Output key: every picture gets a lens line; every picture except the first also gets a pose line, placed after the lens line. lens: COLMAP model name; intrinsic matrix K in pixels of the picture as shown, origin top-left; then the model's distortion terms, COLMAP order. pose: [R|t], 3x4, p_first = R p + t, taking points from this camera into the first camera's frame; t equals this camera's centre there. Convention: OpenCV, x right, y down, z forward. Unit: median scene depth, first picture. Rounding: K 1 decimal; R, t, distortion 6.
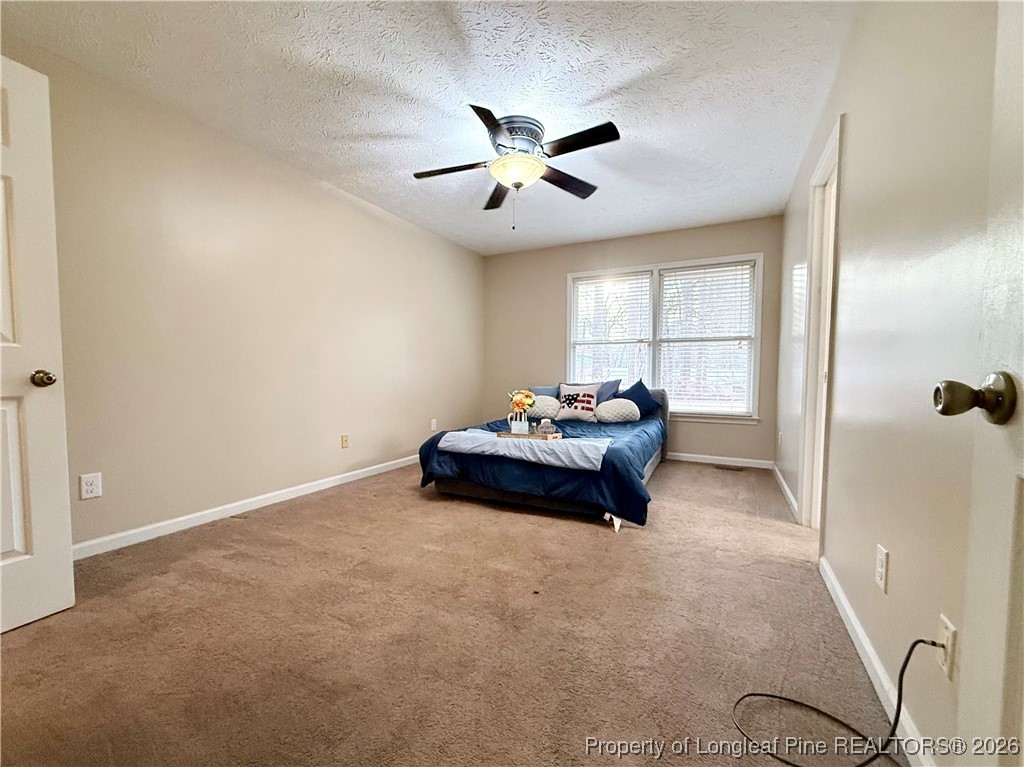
lens RADIAL K [[410.9, 0, 512.0], [0, 410.9, 383.5], [0, 0, 1]] dist [0.000620, -0.000317]
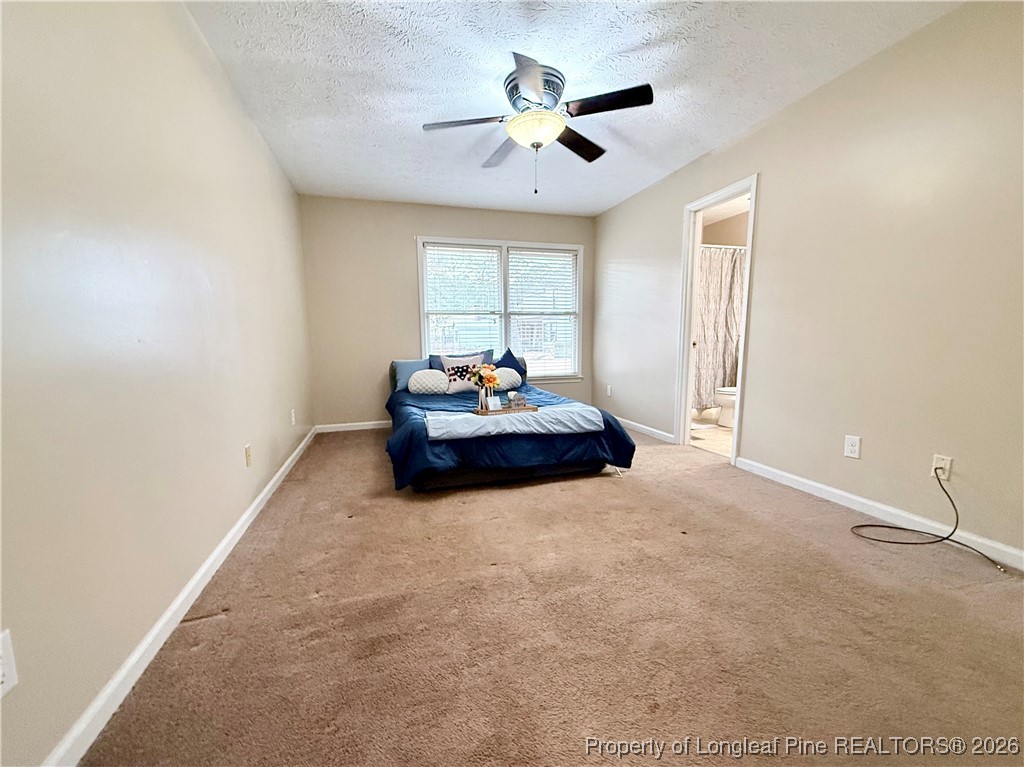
lens RADIAL K [[410.9, 0, 512.0], [0, 410.9, 383.5], [0, 0, 1]] dist [0.000620, -0.000317]
pose [[0.743067, -0.084473, 0.663865, -0.609856], [0.033184, 0.995432, 0.089520, -0.023825], [-0.668394, -0.044490, 0.742475, 0.272933]]
